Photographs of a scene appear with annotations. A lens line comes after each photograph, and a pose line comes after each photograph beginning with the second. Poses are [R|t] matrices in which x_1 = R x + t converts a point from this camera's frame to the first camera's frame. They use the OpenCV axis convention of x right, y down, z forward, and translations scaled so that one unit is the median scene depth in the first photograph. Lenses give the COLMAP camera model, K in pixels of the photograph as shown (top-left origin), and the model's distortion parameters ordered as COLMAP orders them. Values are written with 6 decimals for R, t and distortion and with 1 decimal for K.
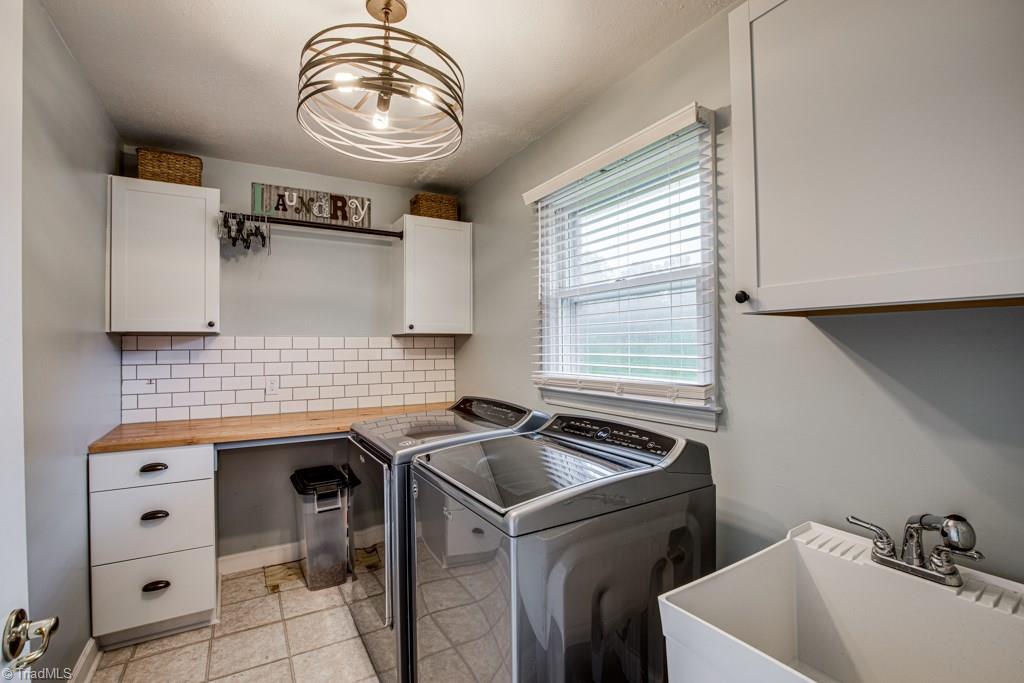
lens RADIAL K [[469.5, 0, 512.6], [0, 469.5, 342.3], [0, 0, 1]] dist [-0.036851, 0.007383]
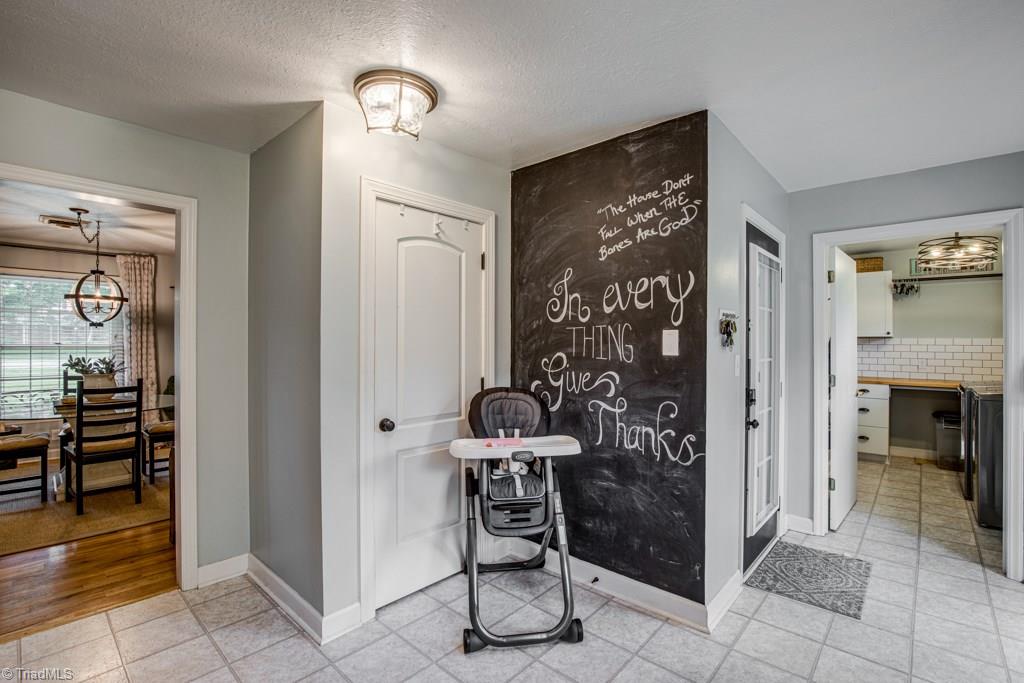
lens RADIAL K [[469.5, 0, 513.3], [0, 469.5, 344.2], [0, 0, 1]] dist [-0.036851, 0.007383]
pose [[0.309839, 0.005371, -0.950774, 0.820364], [-0.000169, 0.999984, 0.005594, 0.001589], [0.950789, -0.001573, 0.309835, -1.288960]]
